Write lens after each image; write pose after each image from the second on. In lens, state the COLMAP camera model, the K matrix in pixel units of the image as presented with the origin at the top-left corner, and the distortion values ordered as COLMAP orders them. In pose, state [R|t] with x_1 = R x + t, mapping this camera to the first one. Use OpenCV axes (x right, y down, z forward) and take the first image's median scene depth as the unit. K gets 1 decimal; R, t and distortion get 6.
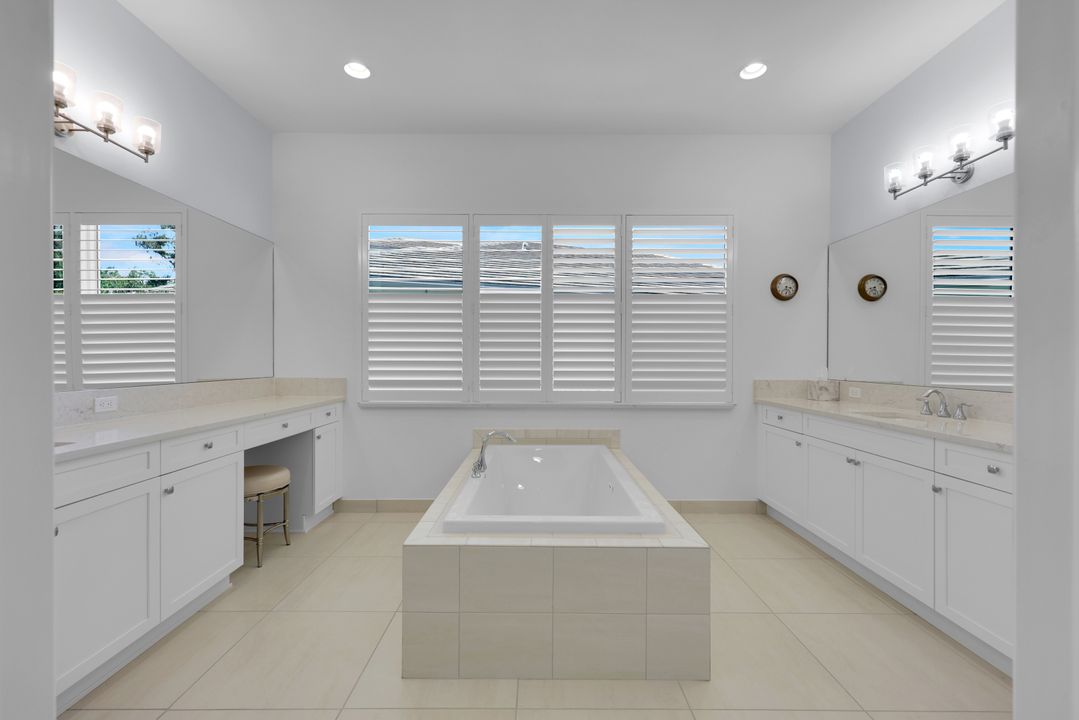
lens RADIAL K [[438.8, 0, 542.2], [0, 438.8, 362.8], [0, 0, 1]] dist [0.004140, -0.000035]
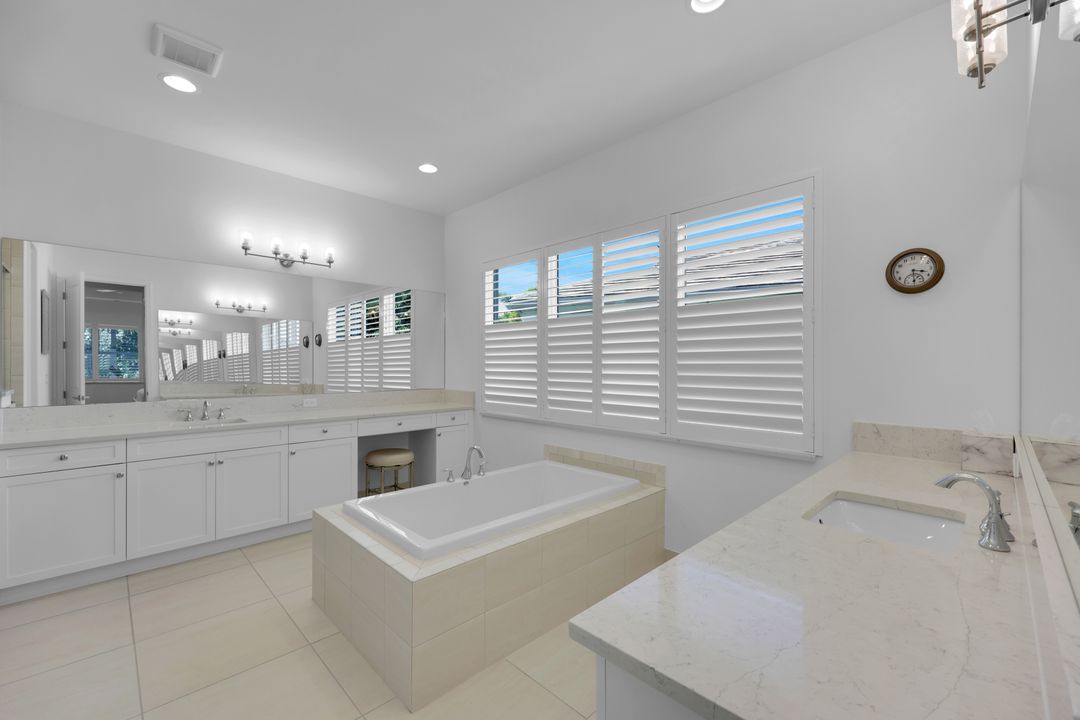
lens RADIAL K [[439.2, 0, 532.4], [0, 439.2, 360.7], [0, 0, 1]] dist [0.004140, -0.000035]
pose [[0.709056, -0.006939, -0.705118, 0.603916], [-0.007033, 0.999832, -0.016912, -0.036382], [0.705117, 0.016951, 0.708889, 0.211314]]
